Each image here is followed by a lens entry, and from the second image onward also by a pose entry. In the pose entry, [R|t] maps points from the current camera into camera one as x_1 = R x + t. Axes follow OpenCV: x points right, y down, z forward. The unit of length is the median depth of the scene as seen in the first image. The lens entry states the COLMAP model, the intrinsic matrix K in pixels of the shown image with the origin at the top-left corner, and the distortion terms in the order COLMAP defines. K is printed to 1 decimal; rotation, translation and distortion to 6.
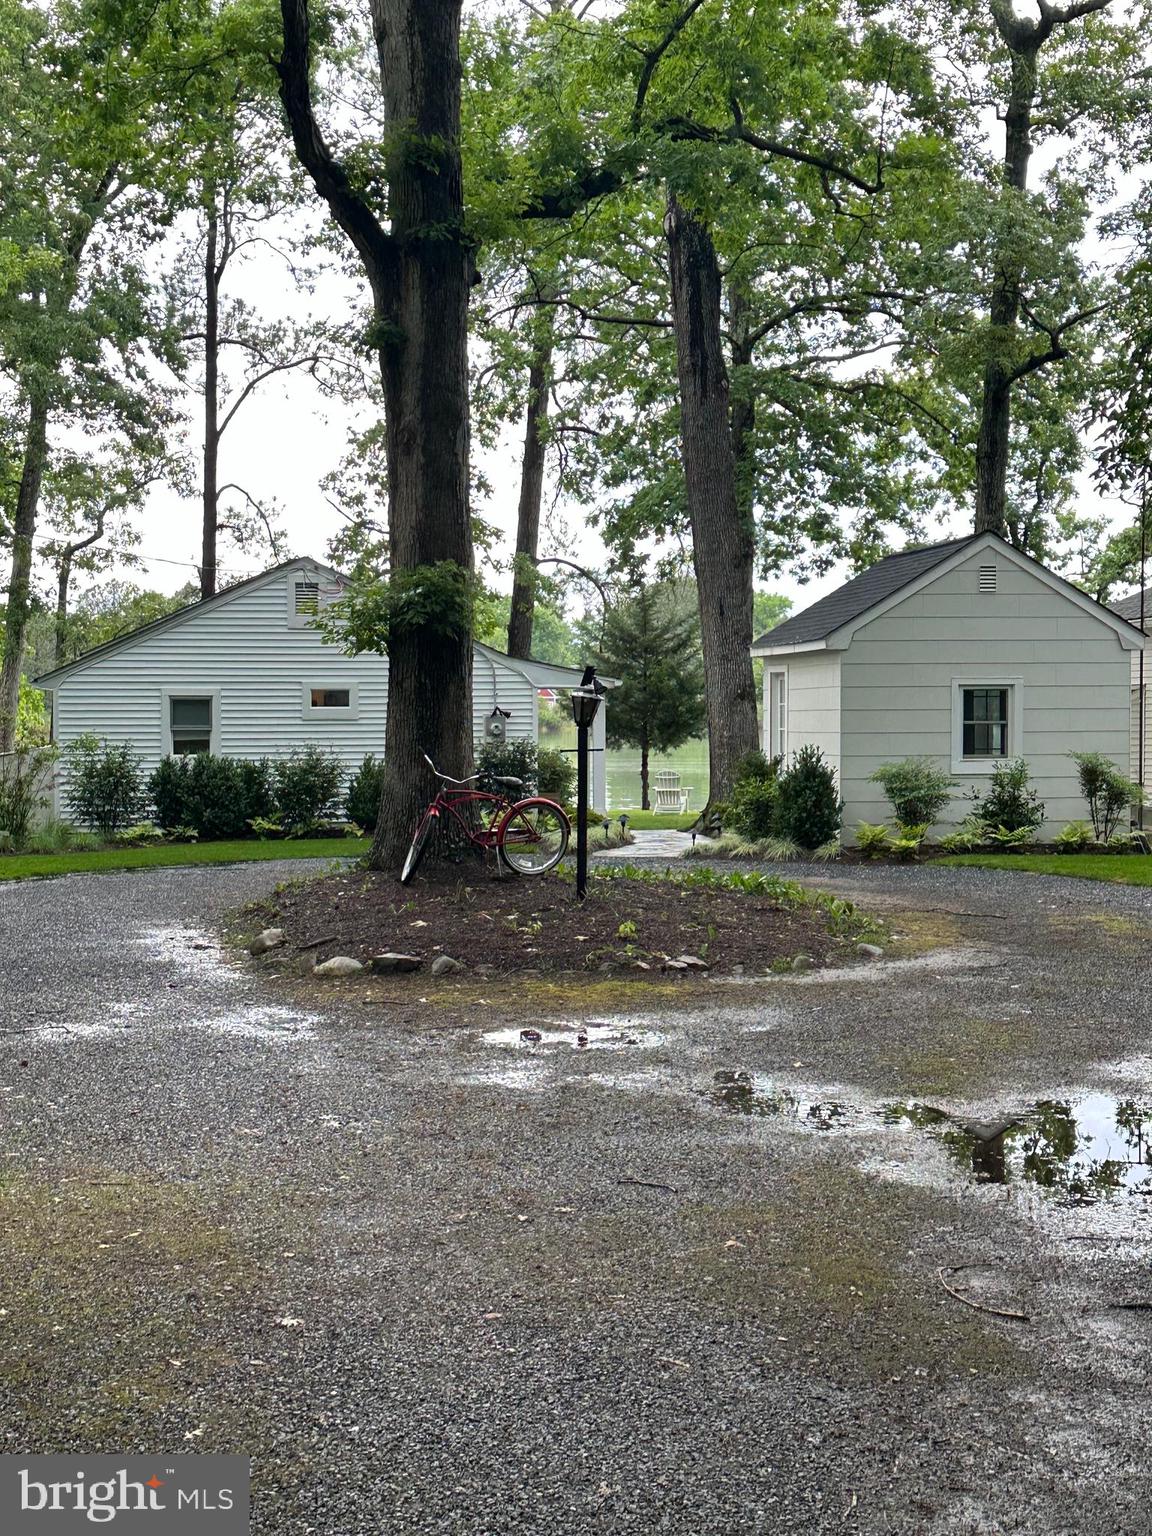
lens RADIAL K [[2148.8, 0, 575.4], [0, 2148.8, 766.6], [0, 0, 1]] dist [0.018809, 0.000000]
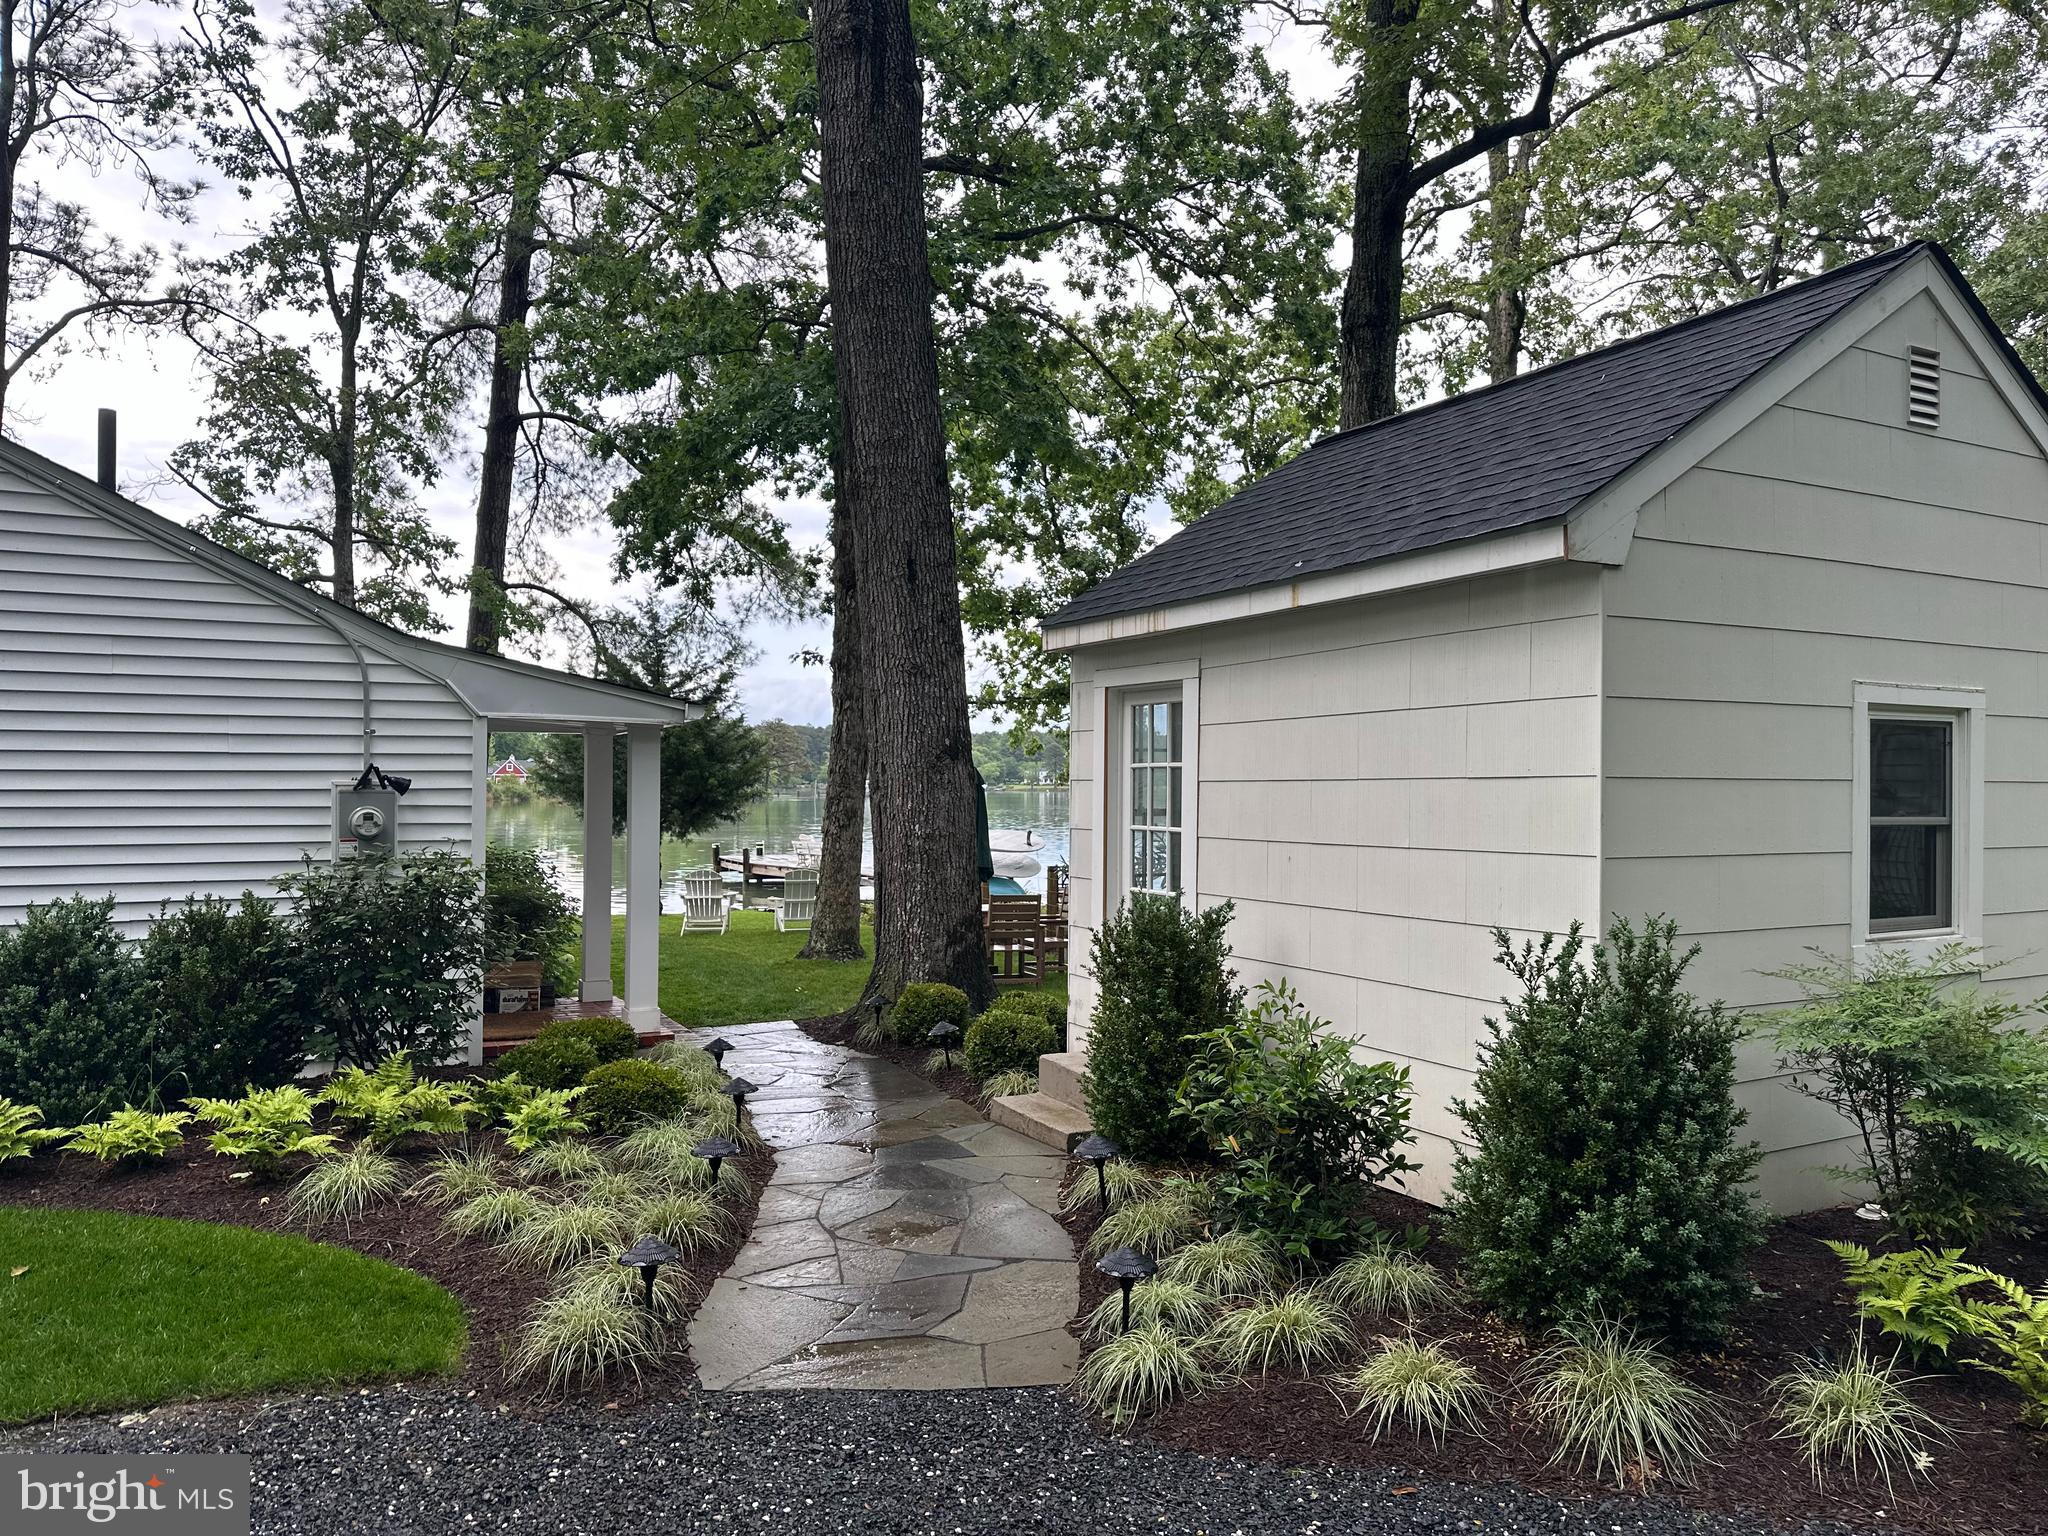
lens RADIAL K [[1361.0, 0, 1042.4], [0, 1361.0, 787.9], [0, 0, 1]] dist [0.007668, -0.009093]
pose [[0.938193, 0.009315, 0.345987, -0.005762], [0.000017, 0.999637, -0.026959, -0.011951], [-0.346113, 0.025299, 0.937852, 0.510808]]
